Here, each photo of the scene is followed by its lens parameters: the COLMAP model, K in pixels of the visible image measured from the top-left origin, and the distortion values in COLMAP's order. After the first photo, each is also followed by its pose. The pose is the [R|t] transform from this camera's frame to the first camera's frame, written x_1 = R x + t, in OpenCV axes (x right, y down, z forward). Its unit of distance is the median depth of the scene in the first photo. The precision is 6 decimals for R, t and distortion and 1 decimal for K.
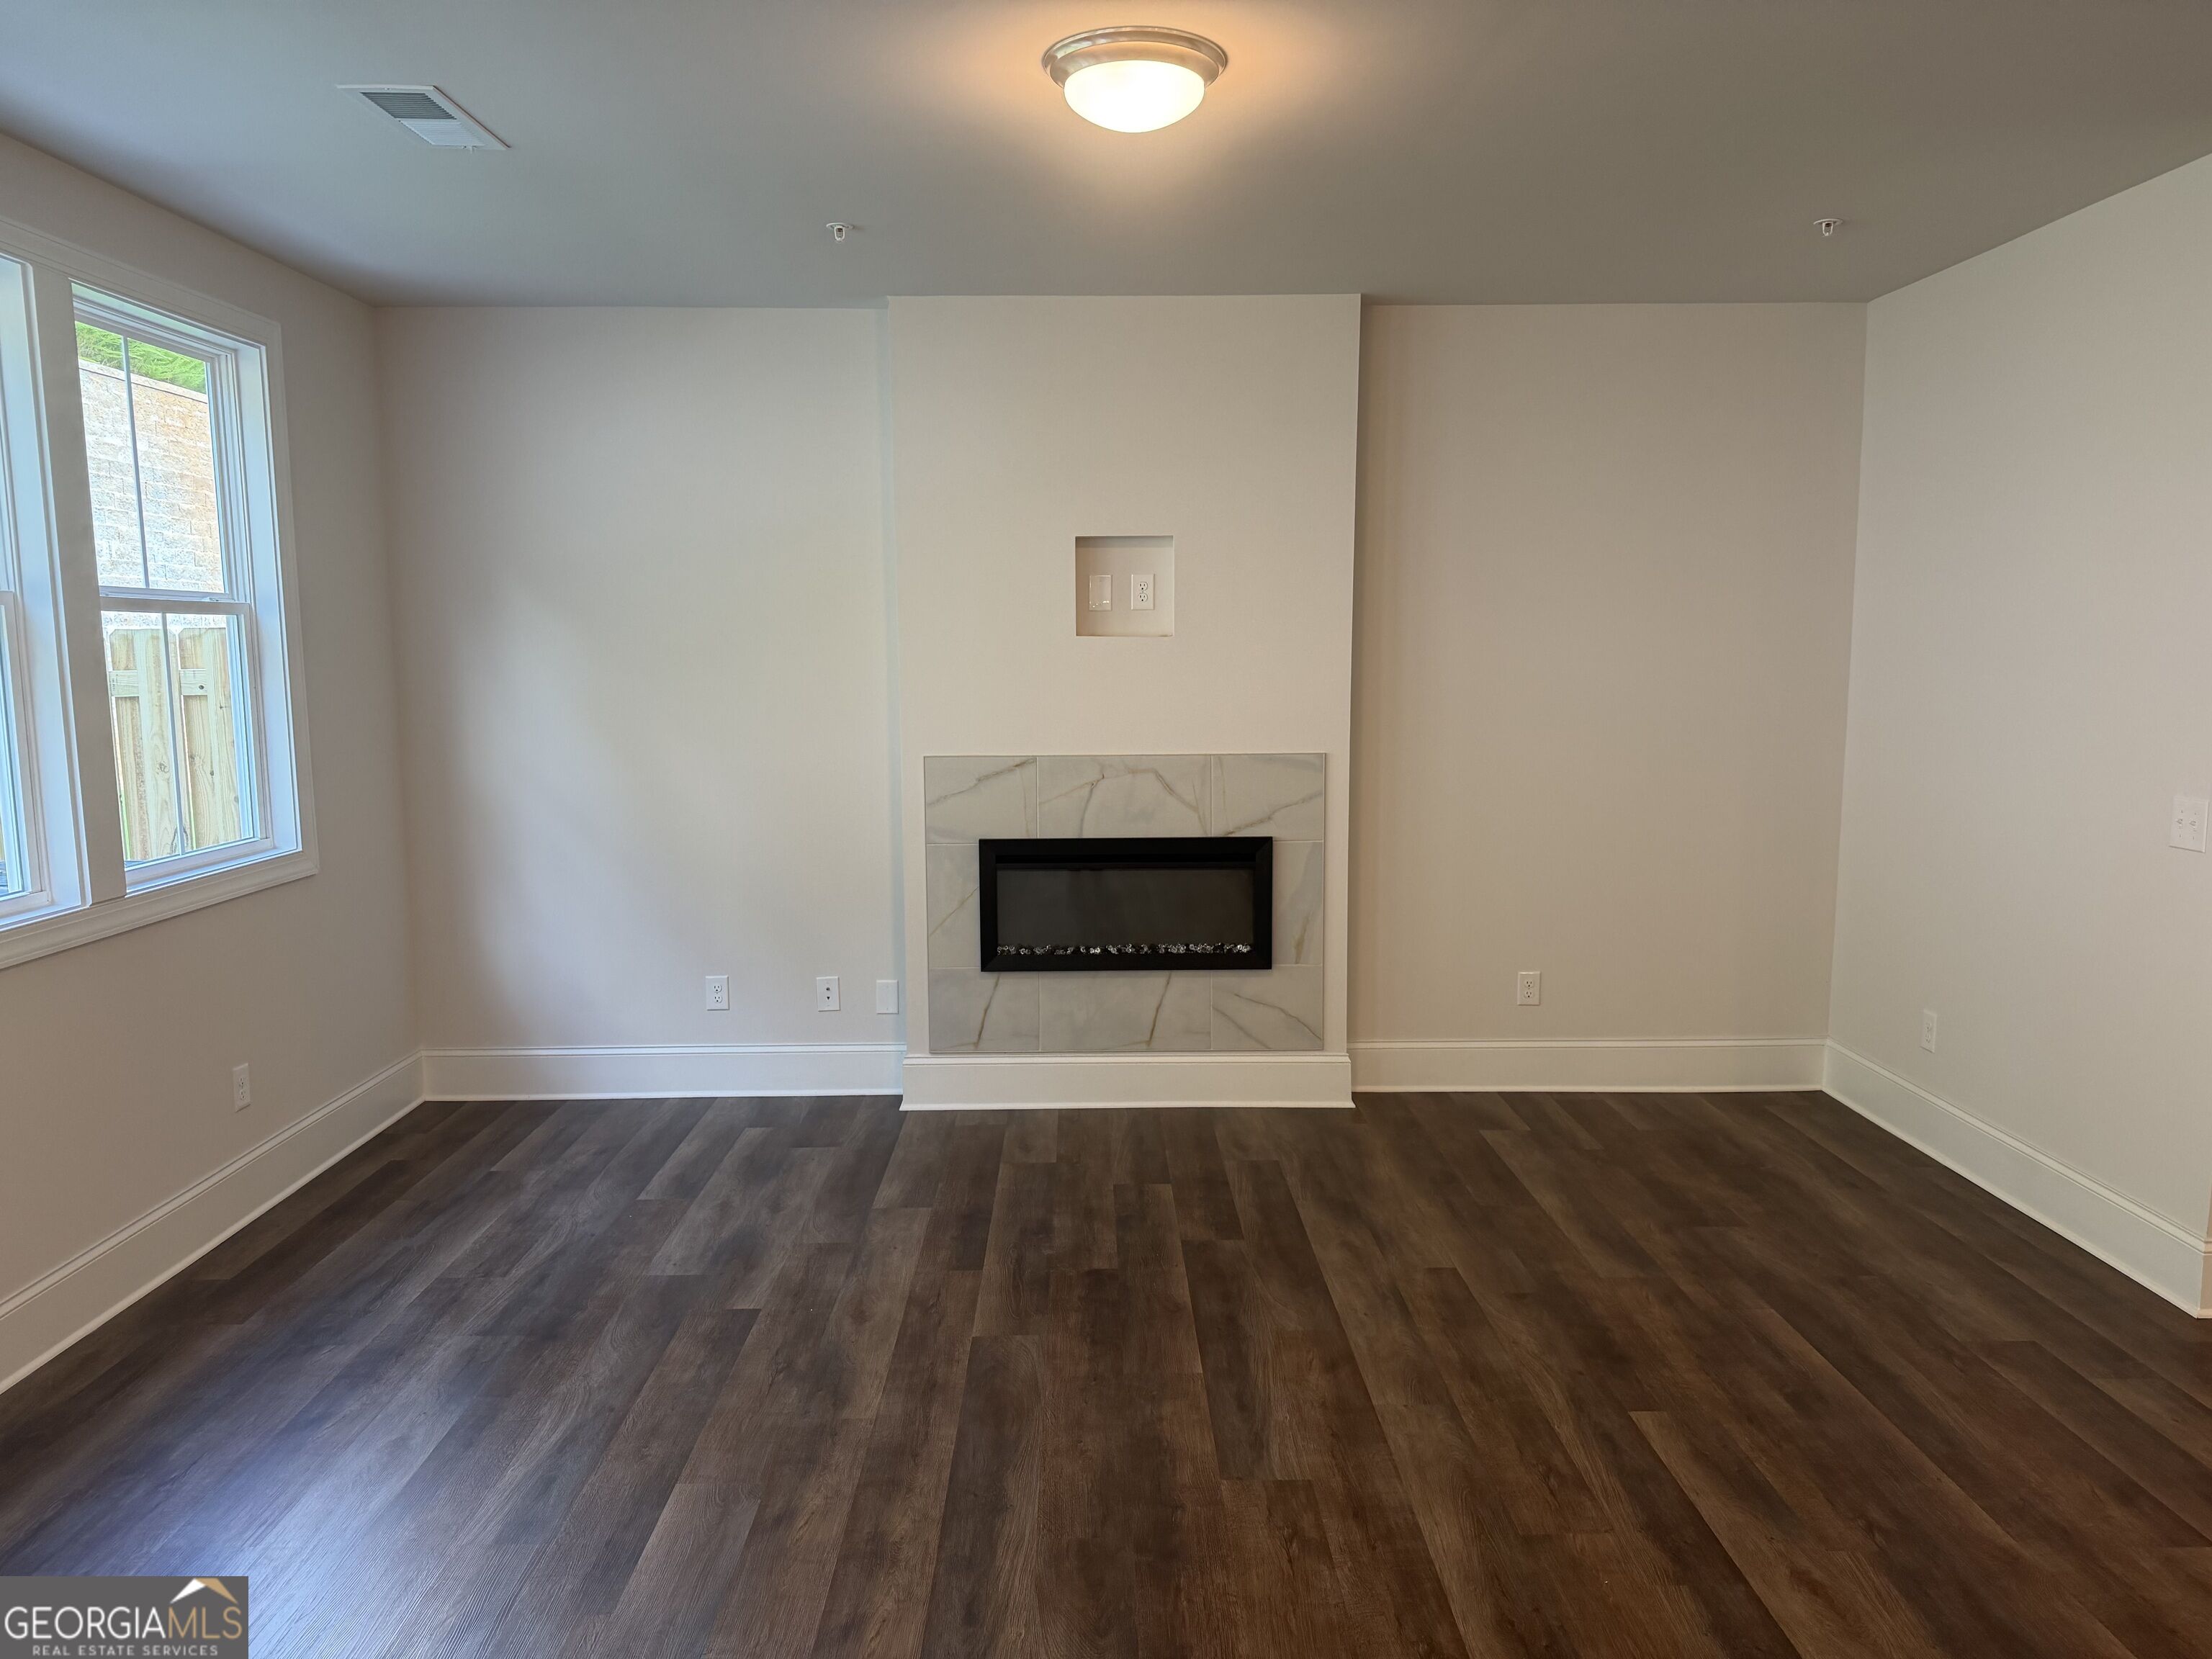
lens RADIAL K [[1528.5, 0, 1112.0], [0, 1528.5, 822.1], [0, 0, 1]] dist [0.045589, -0.028610]
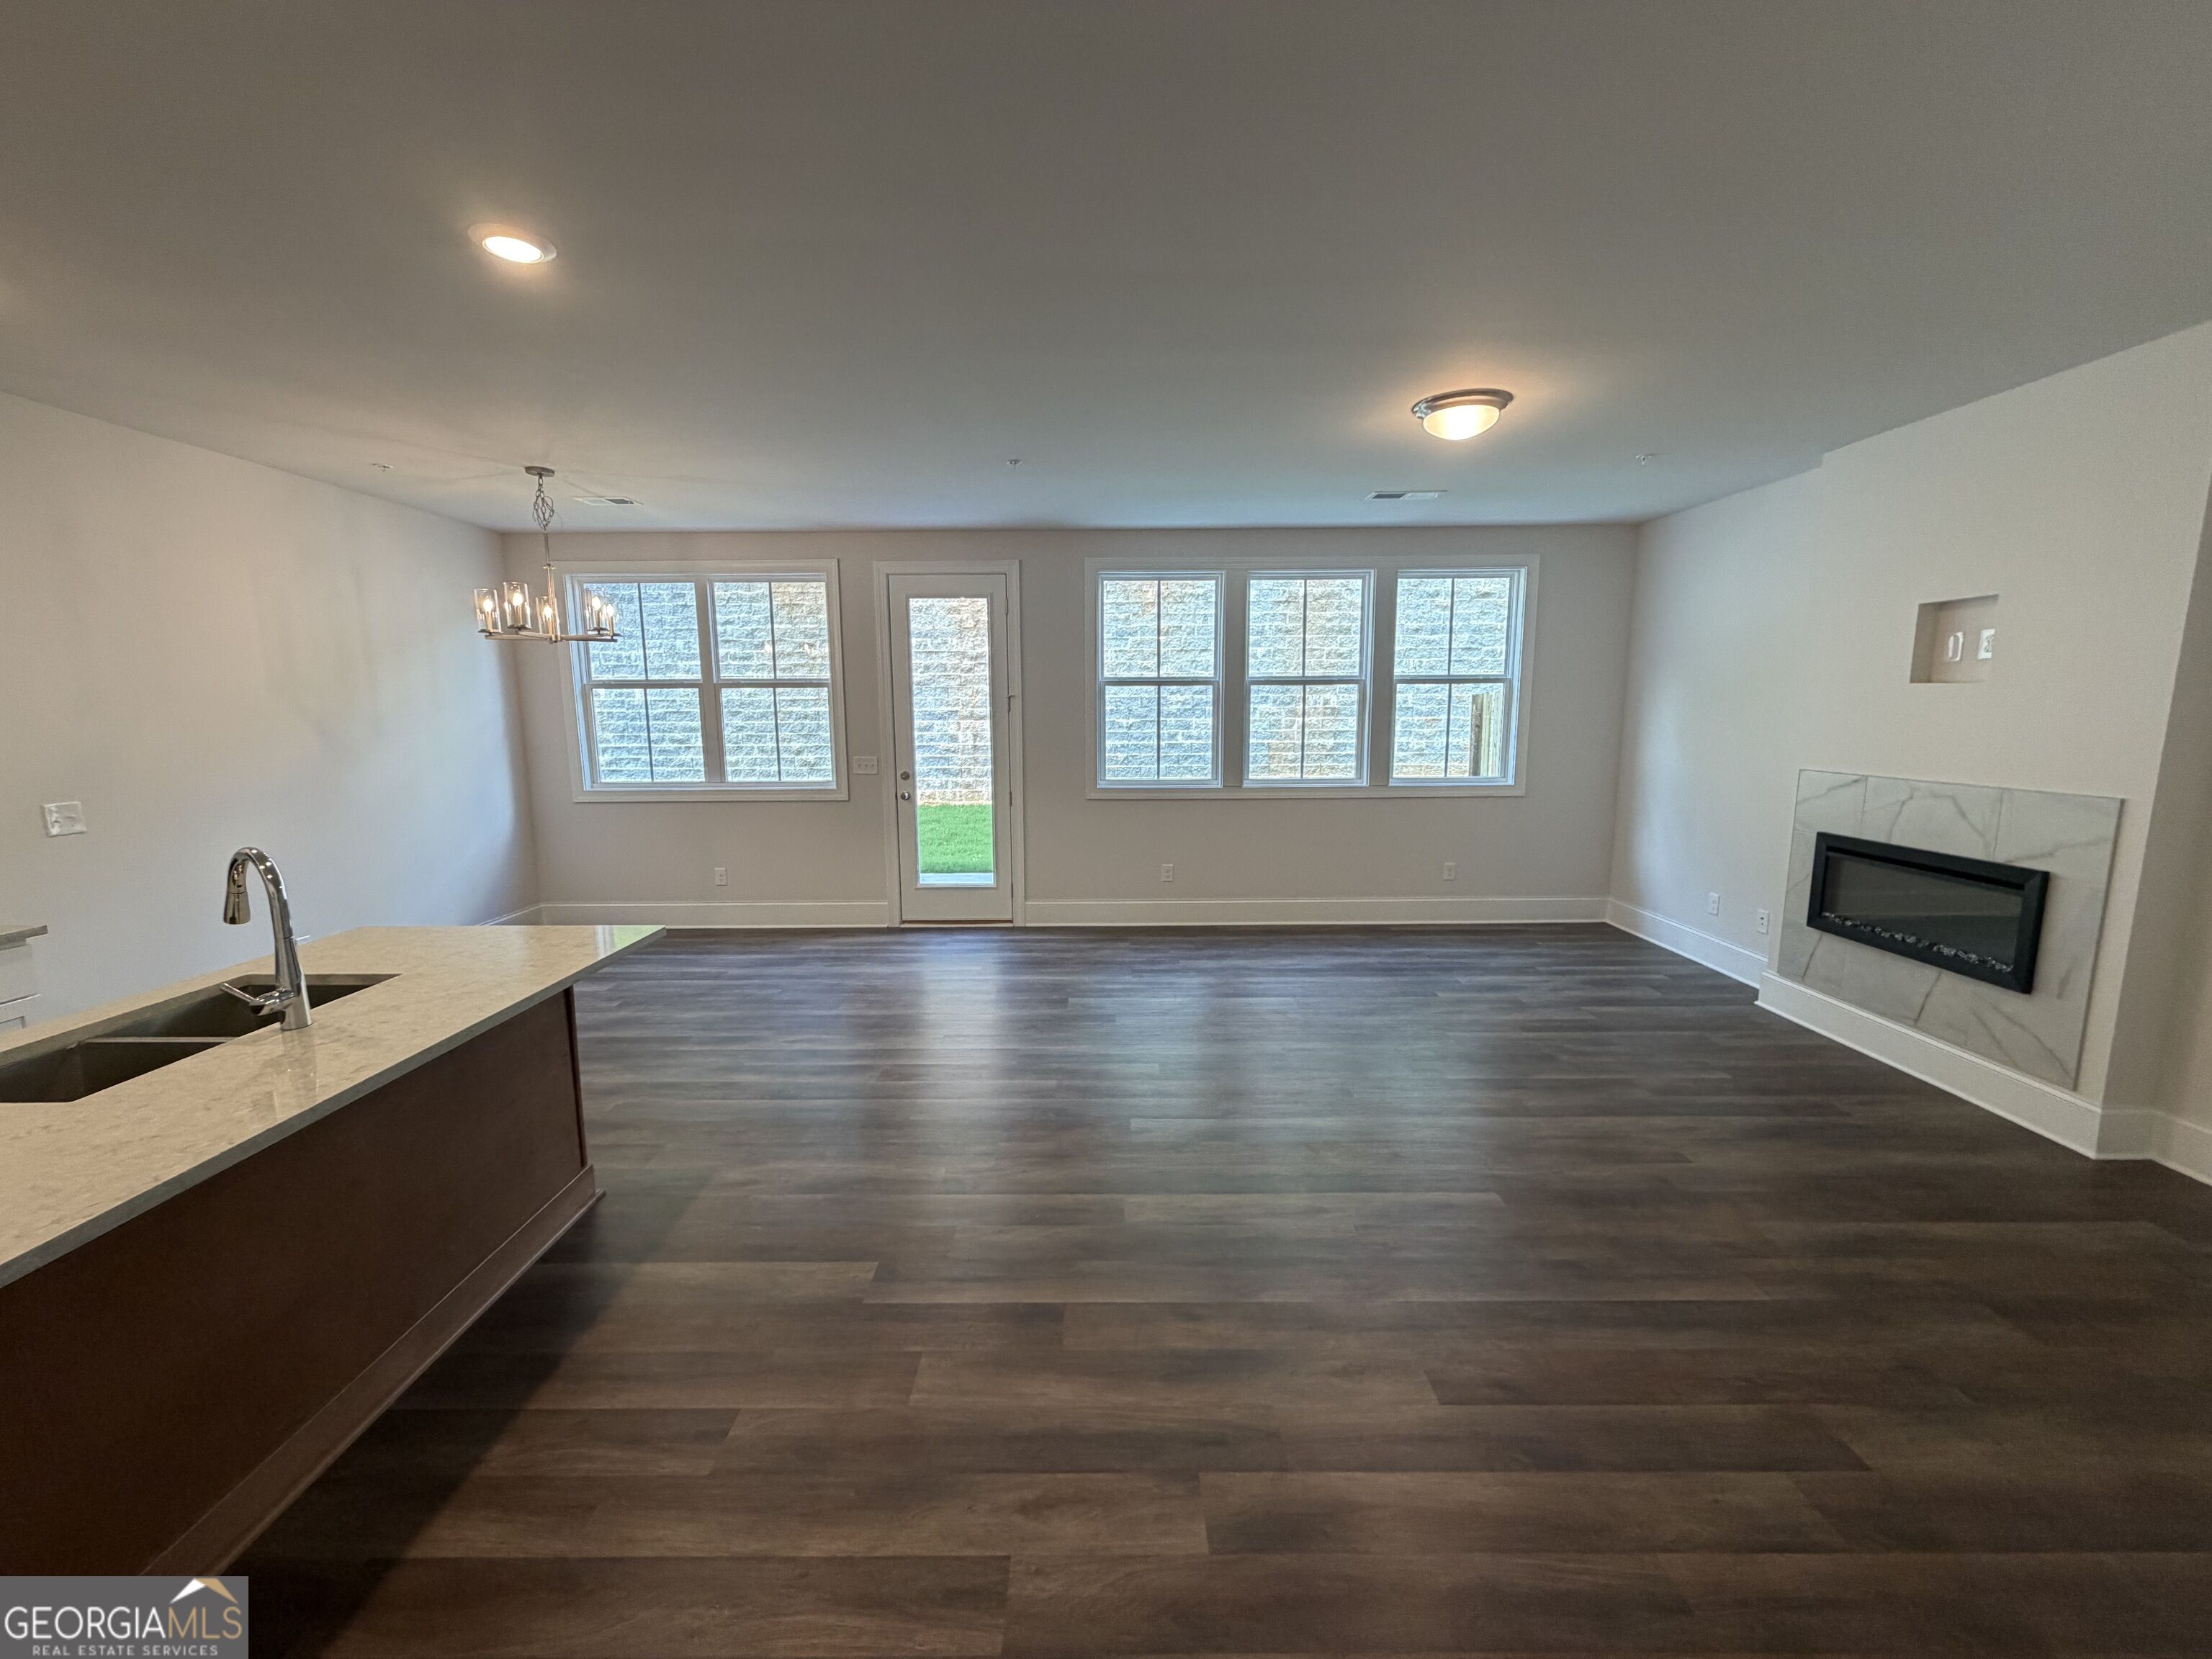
lens RADIAL K [[877.5, 0, 1101.0], [0, 877.5, 837.4], [0, 0, 1]] dist [0.000051, -0.001484]
pose [[-0.016485, 0.153885, -0.987951, 0.711012], [-0.107828, 0.982049, 0.154765, -0.036859], [0.994033, 0.109080, 0.000404, 0.349551]]
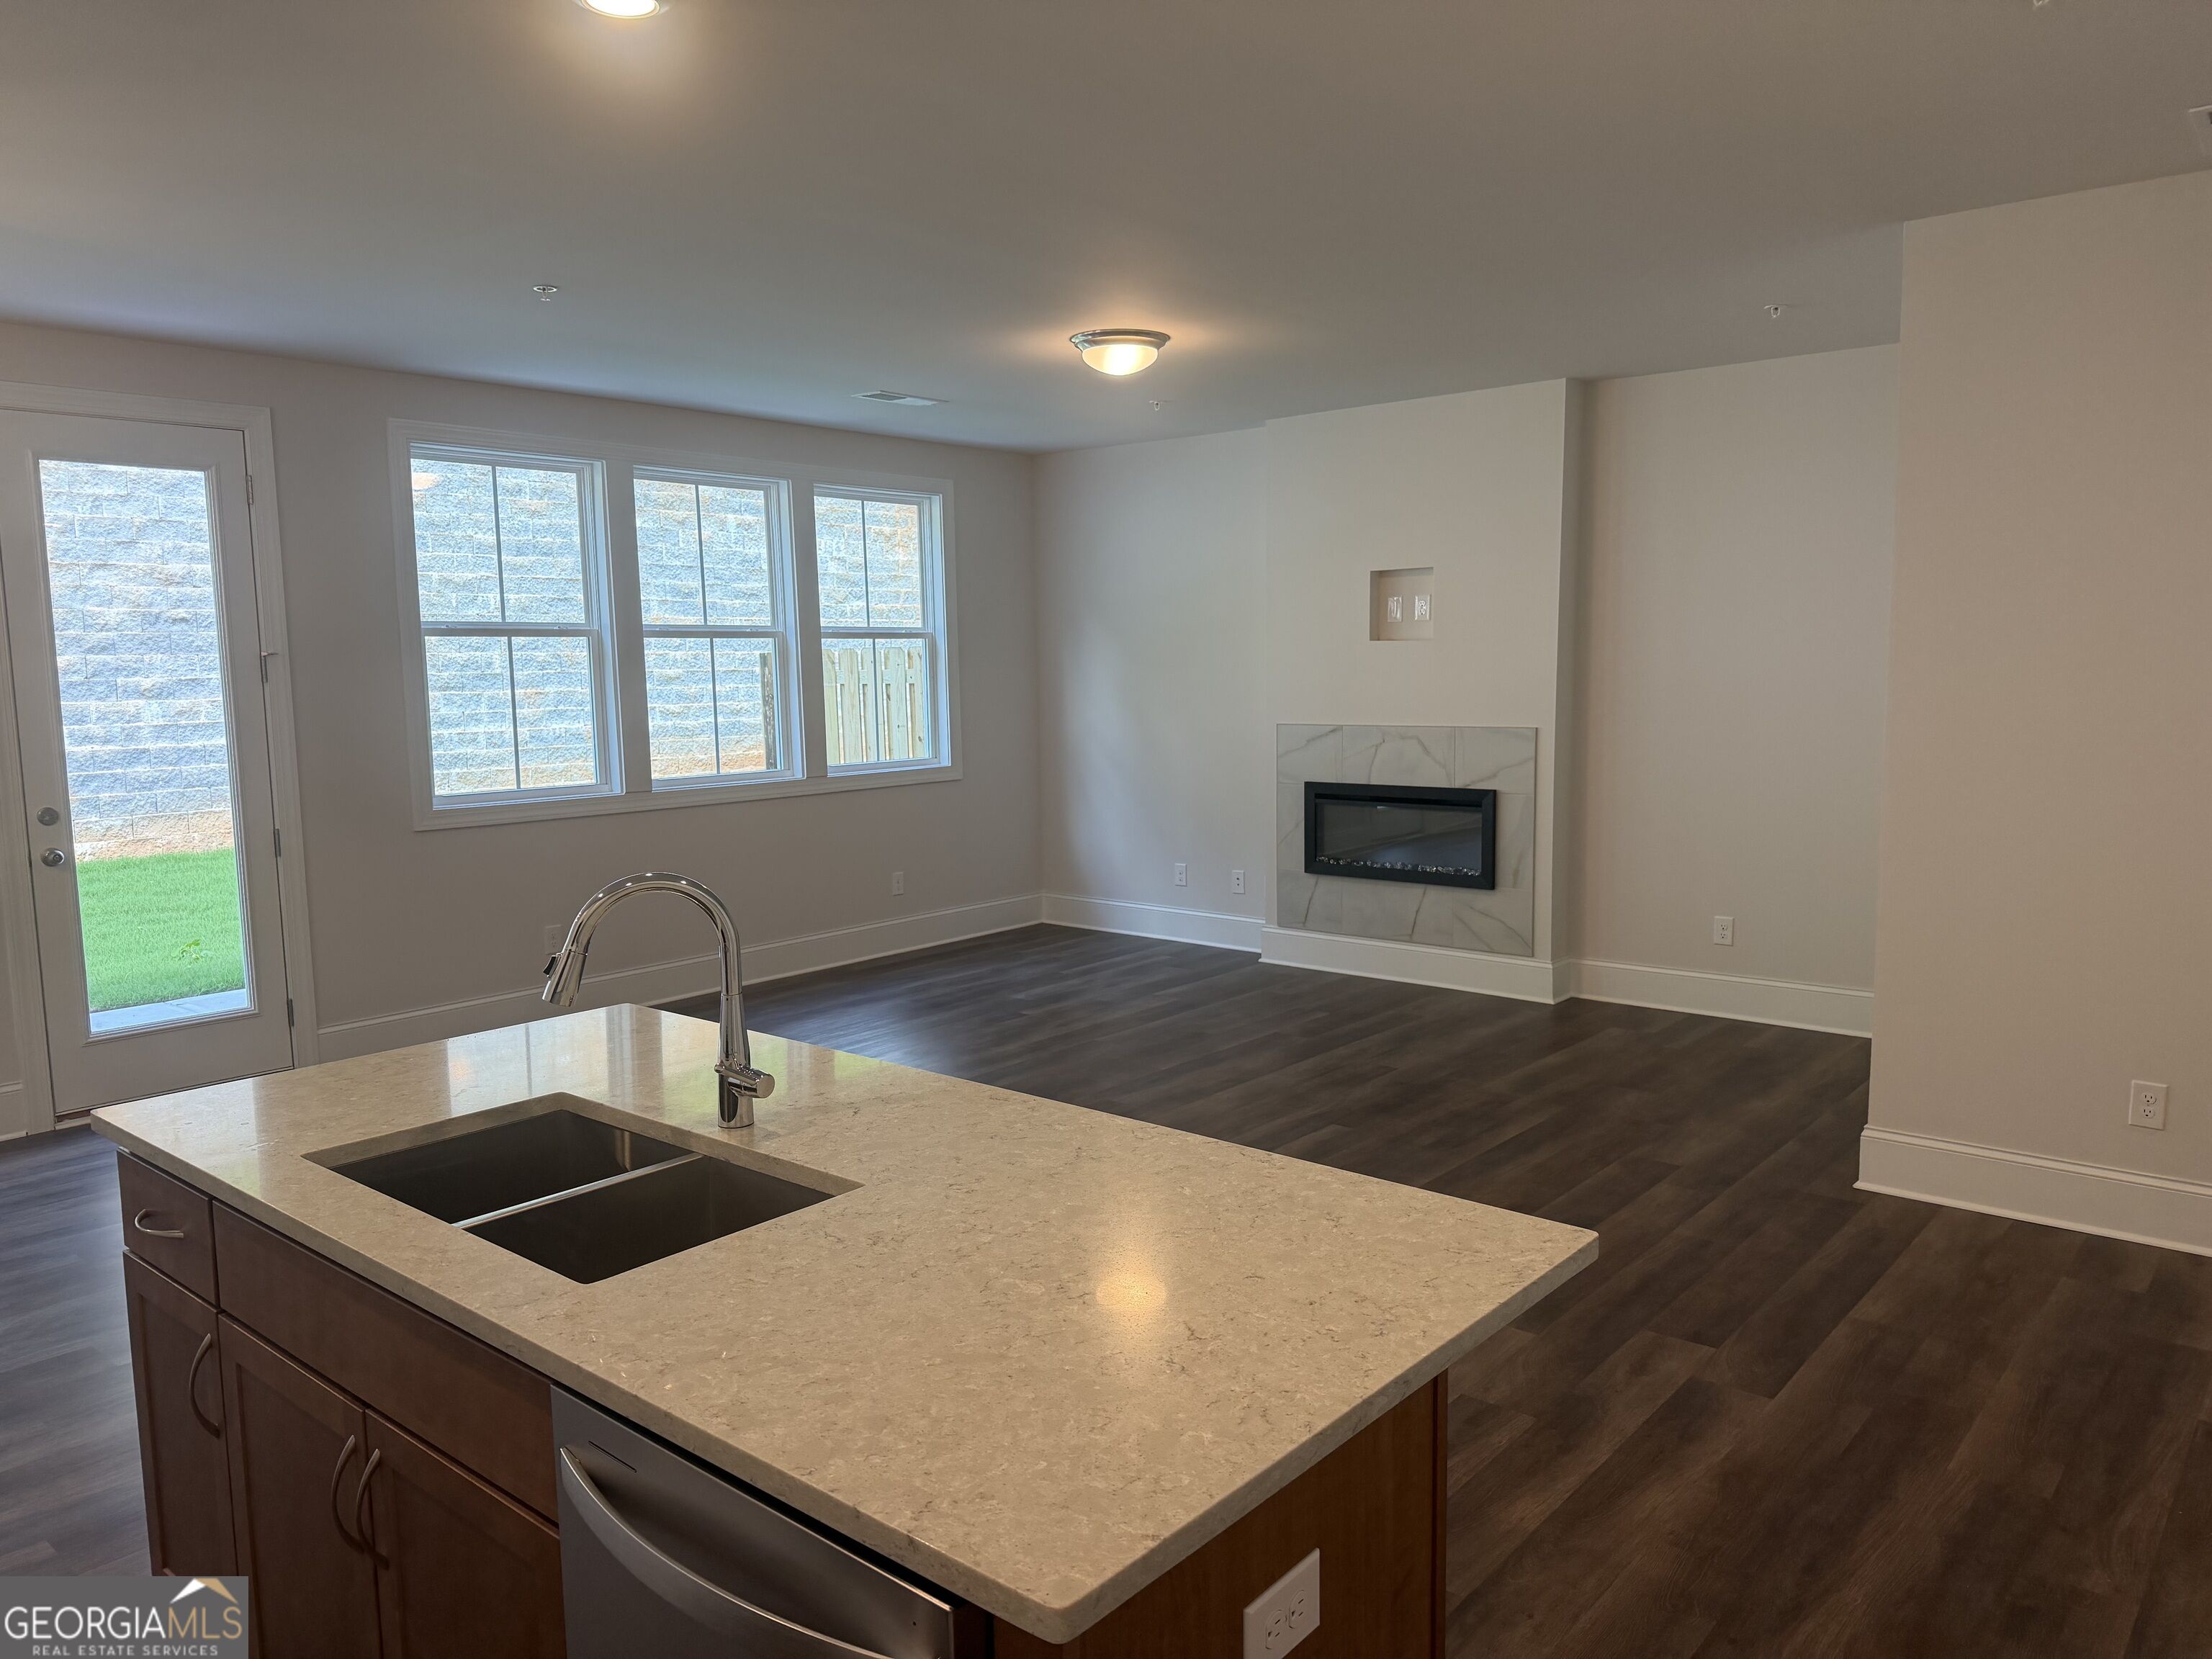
lens RADIAL K [[1528.5, 0, 1102.5], [0, 1528.5, 844.2], [0, 0, 1]] dist [0.045589, -0.028610]
pose [[0.750101, 0.071618, -0.657433, 0.728292], [-0.063106, 0.997334, 0.036644, 0.029647], [0.658305, 0.014002, 0.752621, -0.223108]]
